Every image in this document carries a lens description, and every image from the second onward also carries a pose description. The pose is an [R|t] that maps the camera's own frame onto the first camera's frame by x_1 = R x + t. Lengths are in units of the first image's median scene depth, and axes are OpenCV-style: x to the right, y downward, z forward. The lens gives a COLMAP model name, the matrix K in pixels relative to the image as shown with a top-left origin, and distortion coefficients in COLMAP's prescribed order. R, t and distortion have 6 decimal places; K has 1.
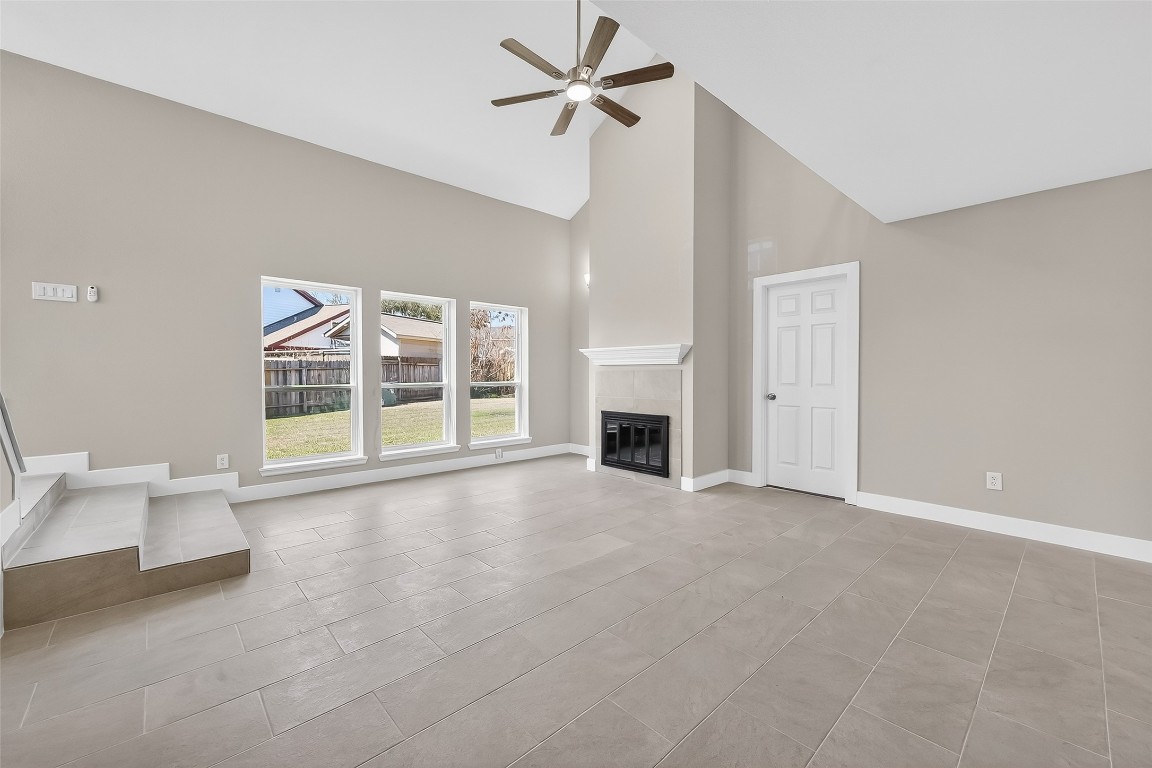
lens RADIAL K [[460.1, 0, 580.0], [0, 460.1, 380.4], [0, 0, 1]] dist [-0.001491, 0.000448]
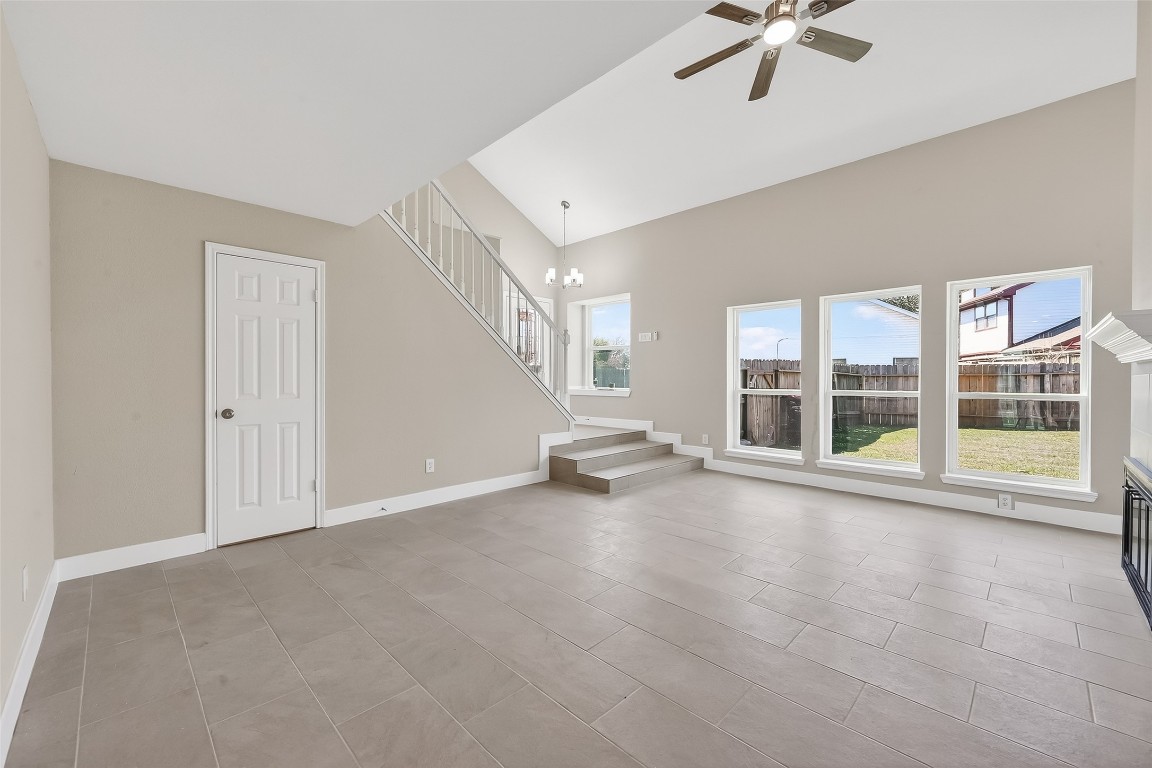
lens RADIAL K [[460.1, 0, 574.8], [0, 460.1, 382.2], [0, 0, 1]] dist [-0.001491, 0.000448]
pose [[0.040537, 0.008594, -0.999141, 0.460772], [-0.017308, 0.999819, 0.007898, -0.006816], [0.999028, 0.016973, 0.040679, 0.359654]]
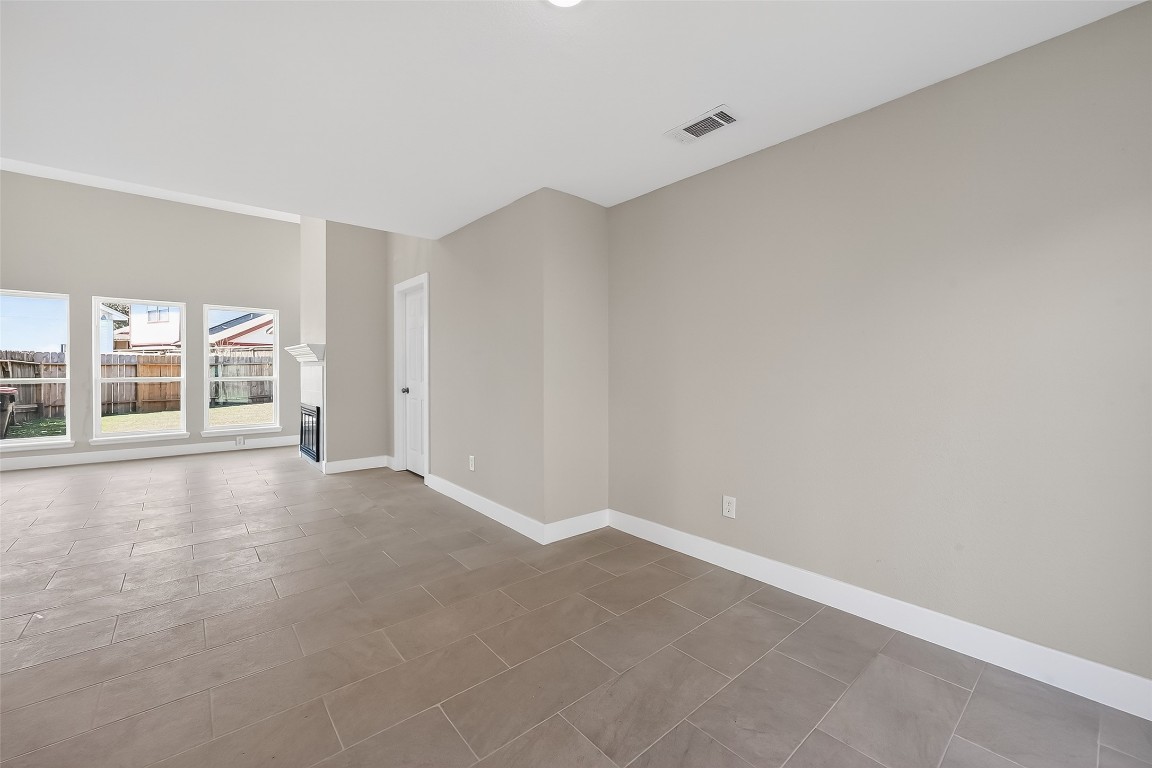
lens RADIAL K [[460.1, 0, 578.9], [0, 460.1, 374.5], [0, 0, 1]] dist [-0.001491, 0.000448]
pose [[0.999492, 0.003685, -0.031657, 0.686478], [-0.003821, 0.999984, -0.004246, -0.000157], [0.031641, 0.004365, 0.999490, -0.086595]]
